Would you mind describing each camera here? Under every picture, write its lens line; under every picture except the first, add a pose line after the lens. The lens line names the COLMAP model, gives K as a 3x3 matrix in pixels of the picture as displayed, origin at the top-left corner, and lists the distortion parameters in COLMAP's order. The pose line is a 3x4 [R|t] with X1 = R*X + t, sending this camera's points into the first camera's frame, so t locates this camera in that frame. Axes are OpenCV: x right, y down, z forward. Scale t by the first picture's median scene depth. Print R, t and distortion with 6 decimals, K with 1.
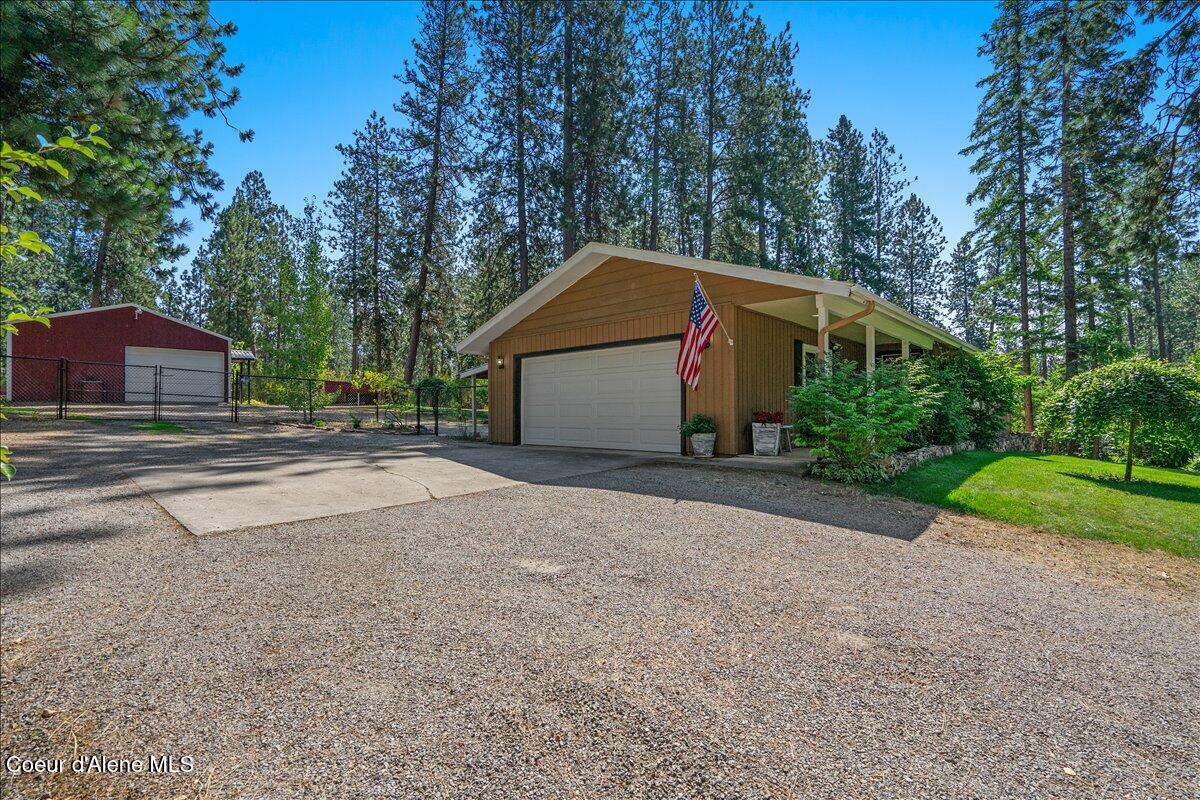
lens RADIAL K [[544.9, 0, 599.1], [0, 544.9, 406.1], [0, 0, 1]] dist [-0.010921, 0.004955]
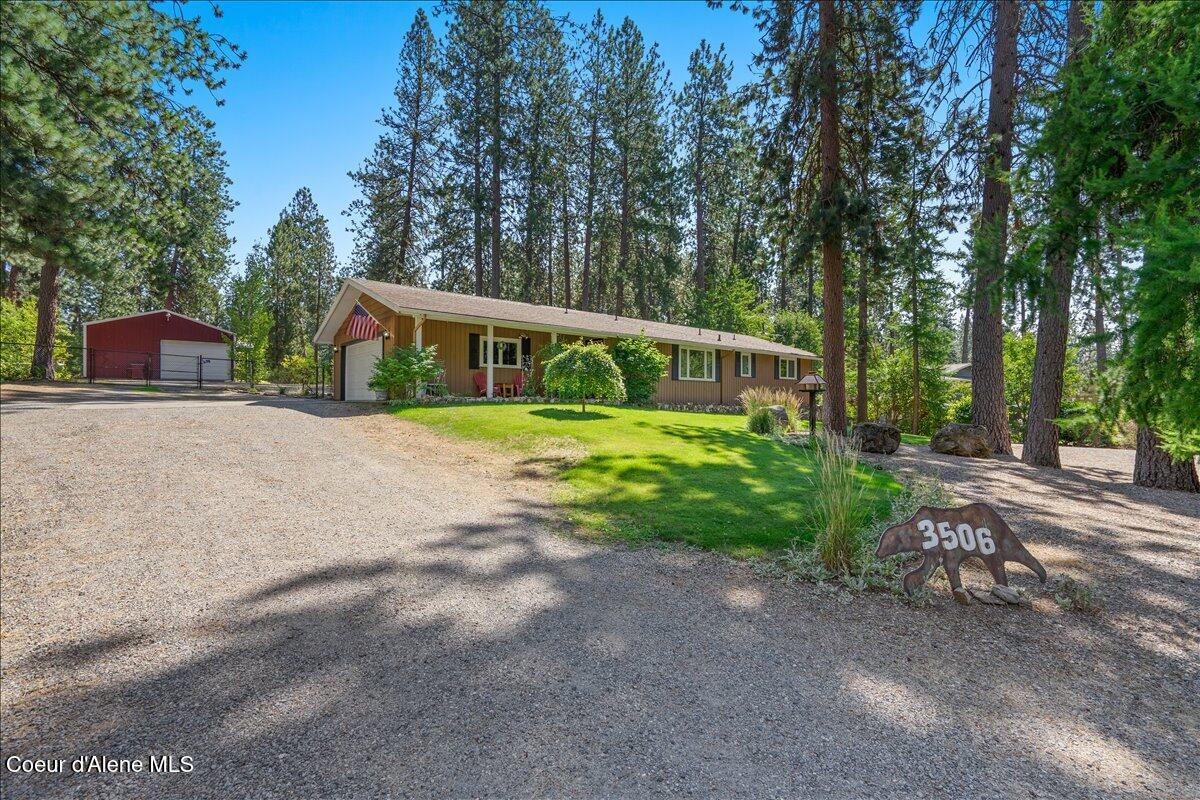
lens RADIAL K [[544.9, 0, 600.5], [0, 544.9, 396.3], [0, 0, 1]] dist [-0.010921, 0.004955]
pose [[0.993227, 0.000760, -0.116191, 0.280915], [-0.000268, 0.999991, 0.004247, 0.018585], [0.116193, -0.004187, 0.993218, -0.179511]]
